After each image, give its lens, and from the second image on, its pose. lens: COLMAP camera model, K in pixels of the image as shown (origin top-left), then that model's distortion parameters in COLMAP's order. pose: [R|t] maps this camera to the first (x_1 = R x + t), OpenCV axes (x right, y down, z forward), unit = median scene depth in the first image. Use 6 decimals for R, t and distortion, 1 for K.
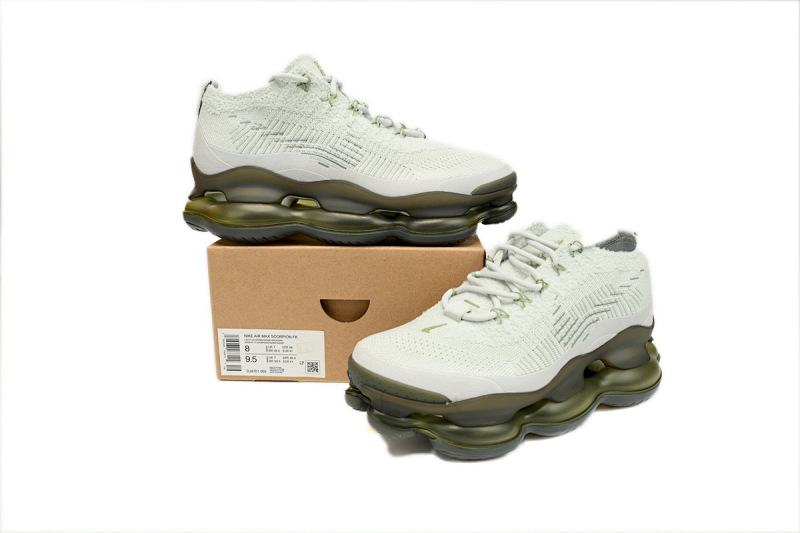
lens RADIAL K [[599.3, 0, 400.0], [0, 599.3, 266.5], [0, 0, 1]] dist [0.000999, -0.000090]
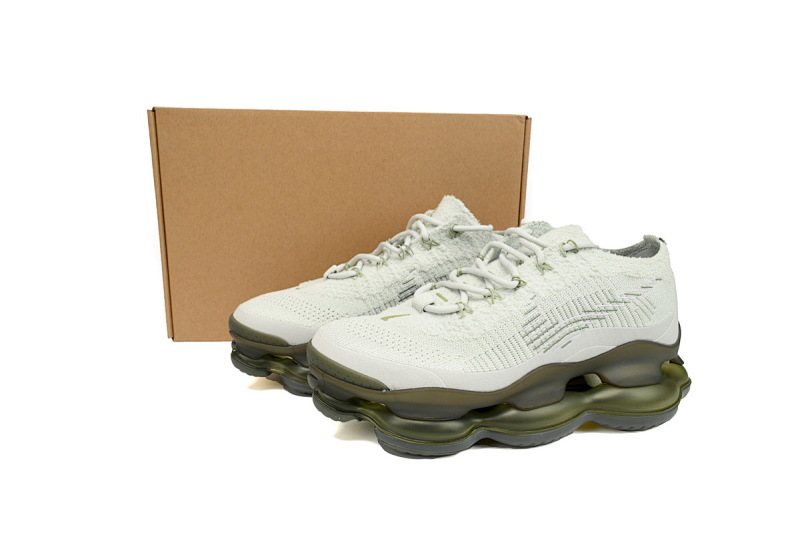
lens RADIAL K [[599.3, 0, 400.0], [0, 599.3, 266.5], [0, 0, 1]] dist [0.000999, -0.000090]
pose [[0.950826, 0.052002, -0.305330, 0.345964], [-0.069944, 0.996390, -0.048111, 0.063321], [0.301726, 0.067101, 0.951030, 0.056596]]
